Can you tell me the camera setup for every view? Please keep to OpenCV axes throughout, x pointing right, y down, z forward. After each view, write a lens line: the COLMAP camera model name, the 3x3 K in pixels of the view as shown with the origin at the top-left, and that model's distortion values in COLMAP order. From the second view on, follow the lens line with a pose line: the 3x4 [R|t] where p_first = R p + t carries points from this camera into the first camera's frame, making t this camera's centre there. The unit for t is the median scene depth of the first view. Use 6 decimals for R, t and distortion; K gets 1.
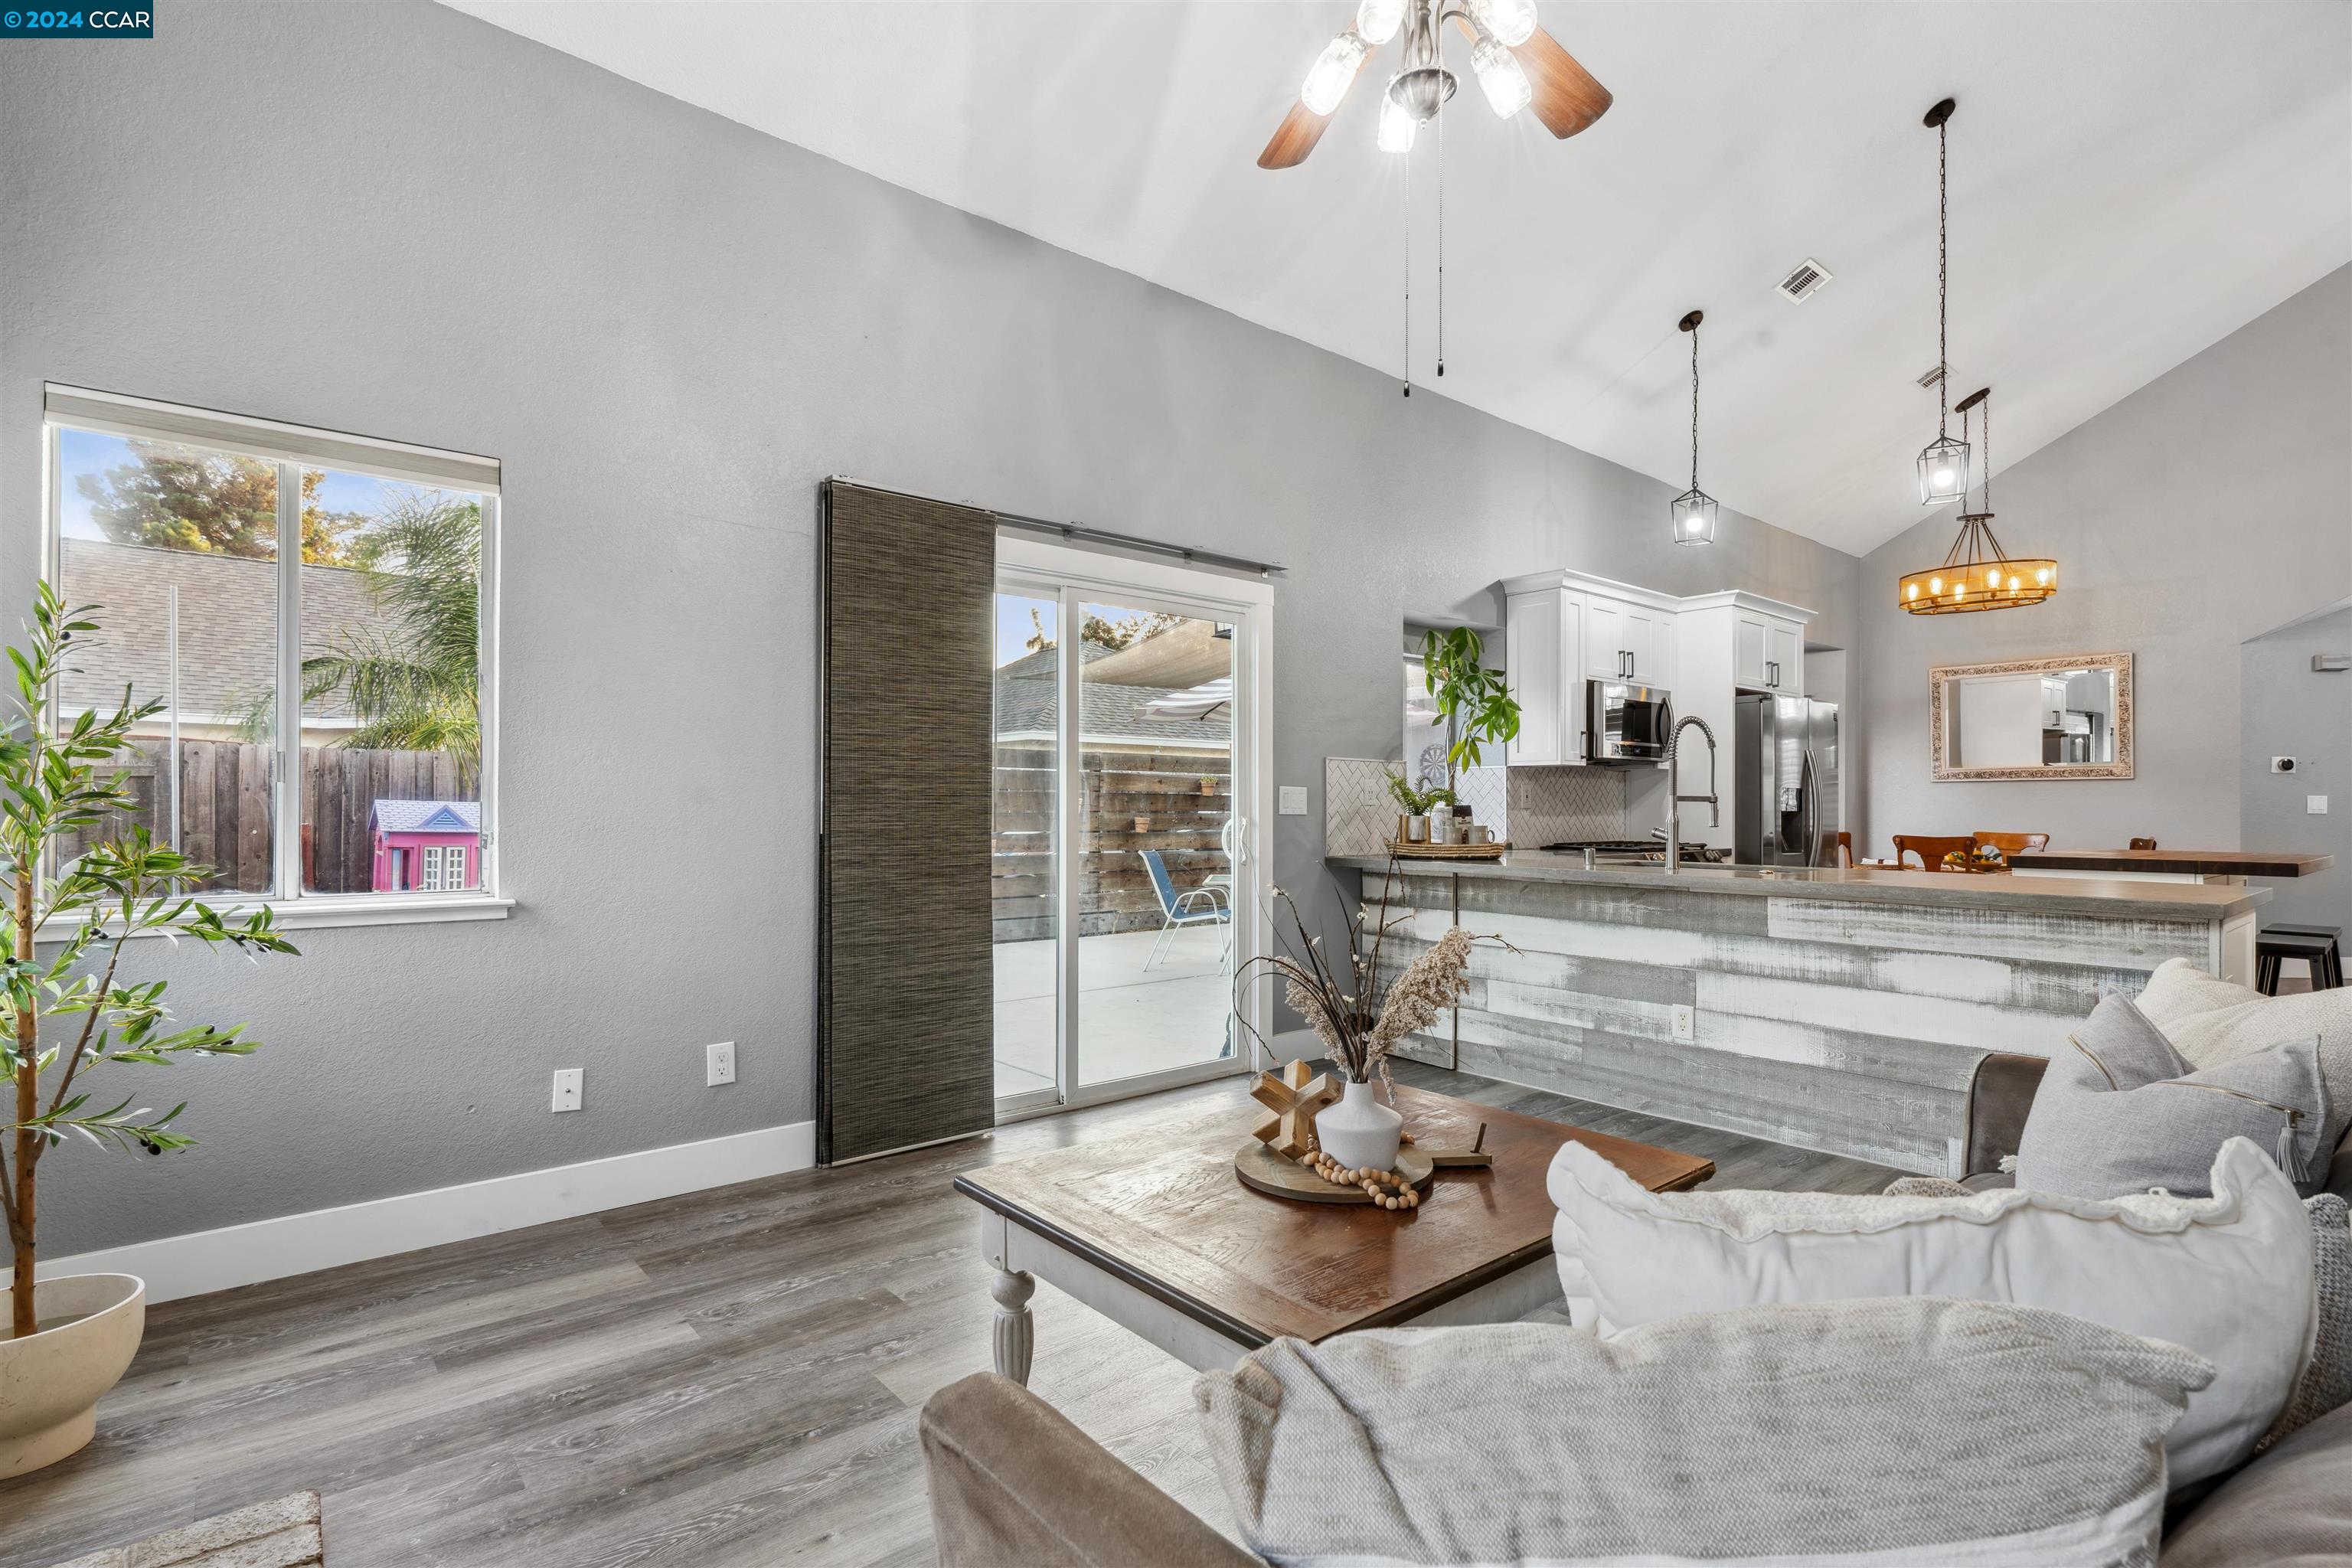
lens RADIAL K [[1117.1, 0, 1199.3], [0, 1117.1, 803.3], [0, 0, 1]] dist [-0.004576, 0.000265]
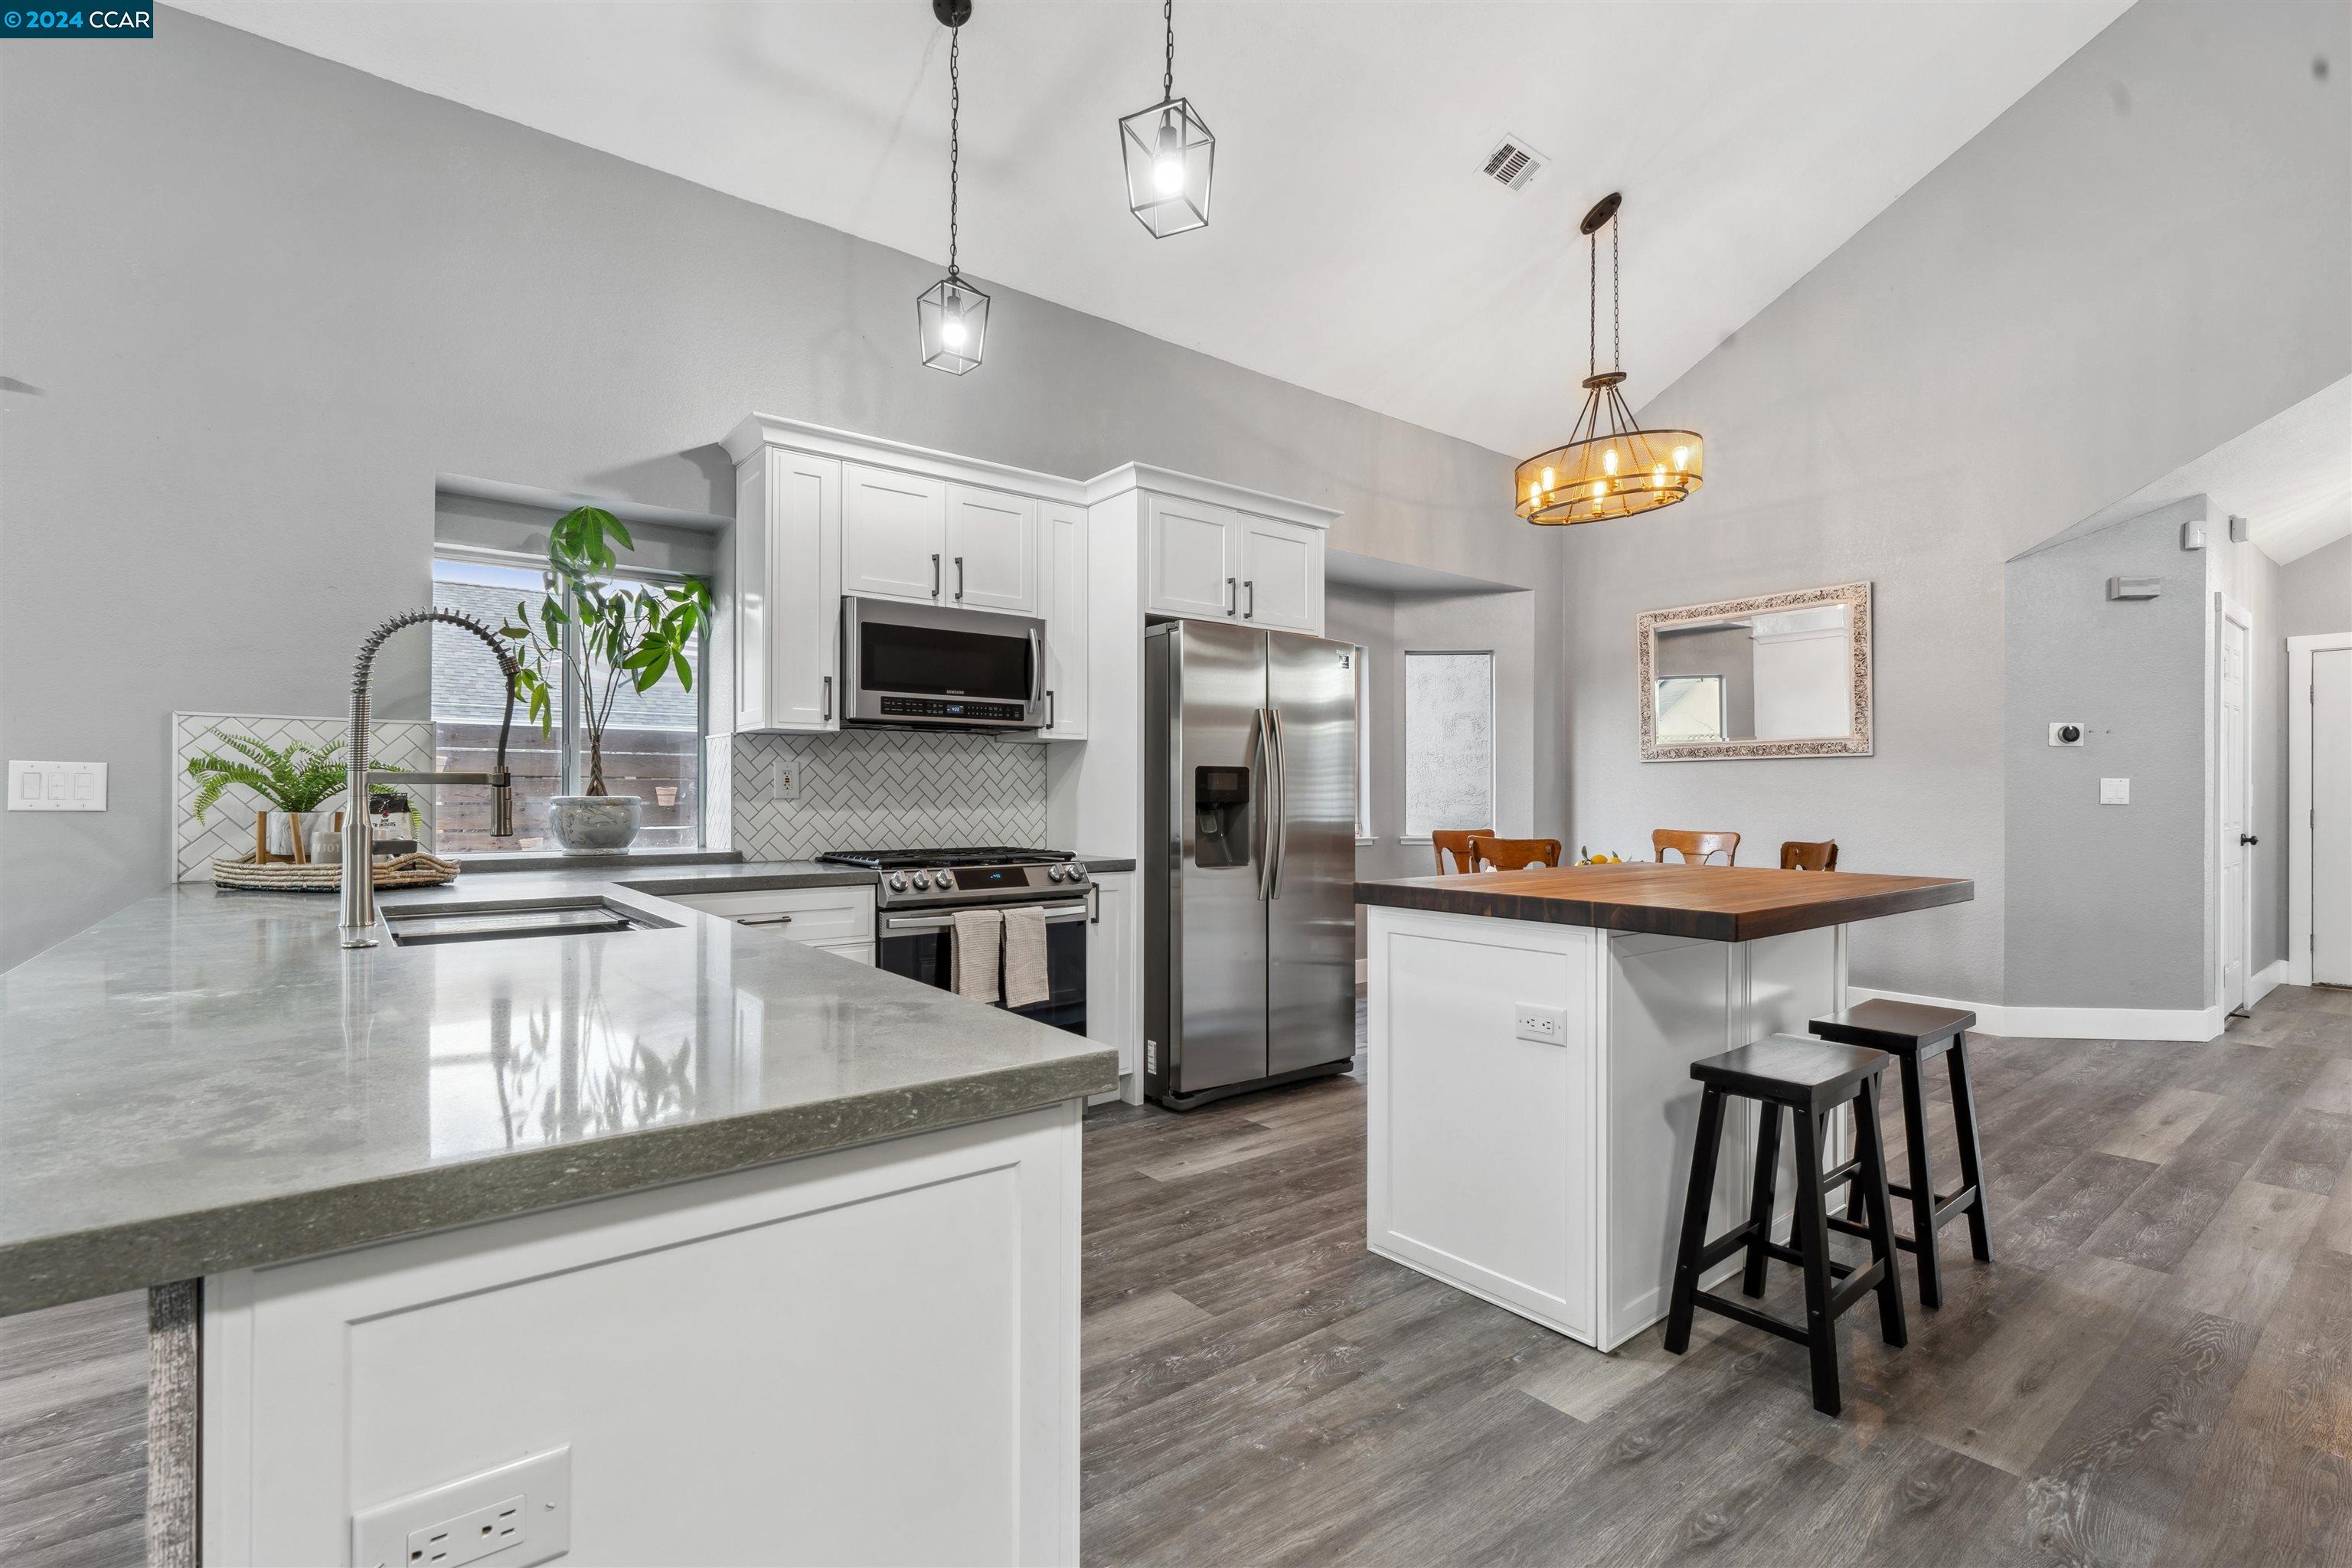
lens RADIAL K [[1070.5, 0, 1202.1], [0, 1070.5, 792.5], [0, 0, 1]] dist [-0.004319, -0.000167]
pose [[0.999666, -0.001615, -0.025780, 0.824886], [0.001605, 0.999999, -0.000398, 0.003110], [0.025781, 0.000356, 0.999668, 0.577226]]
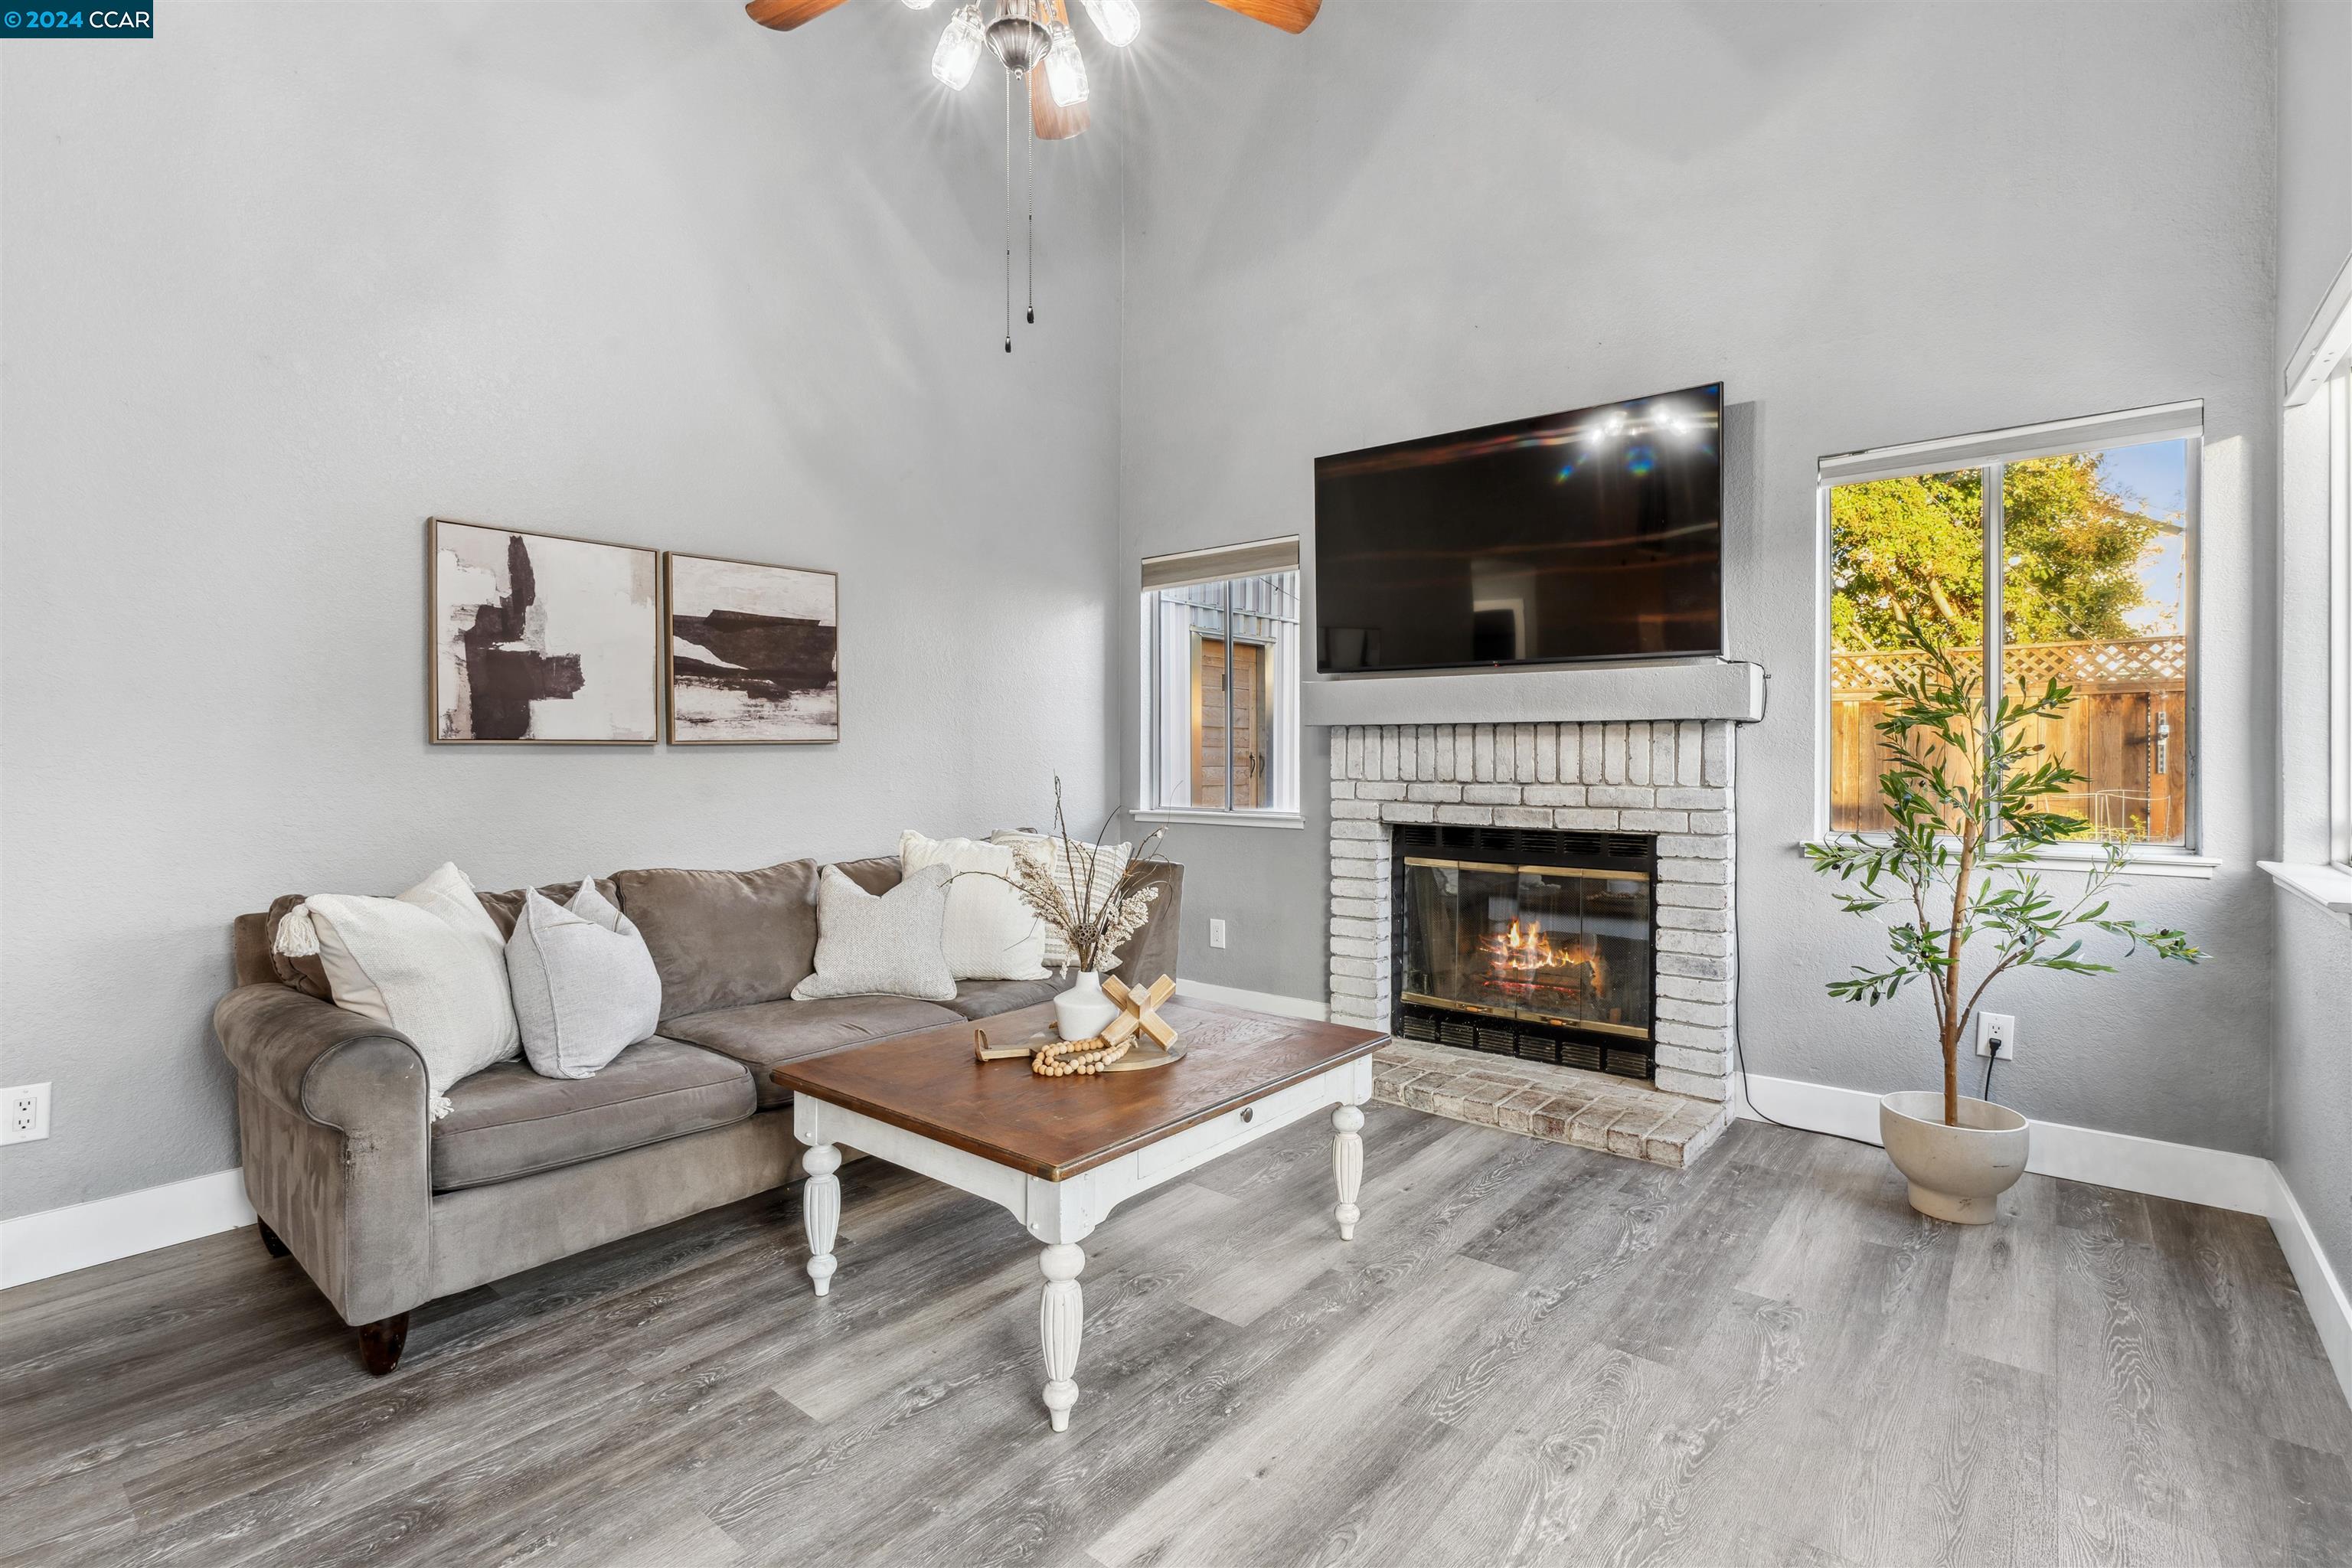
lens RADIAL K [[1090.0, 0, 1181.4], [0, 1090.0, 750.2], [0, 0, 1]] dist [-0.003217, -0.000165]
pose [[-0.984297, -0.004496, -0.176461, 0.126199], [-0.003040, 0.999959, -0.008517, 0.003104], [0.176492, -0.007846, -0.984271, 1.100468]]
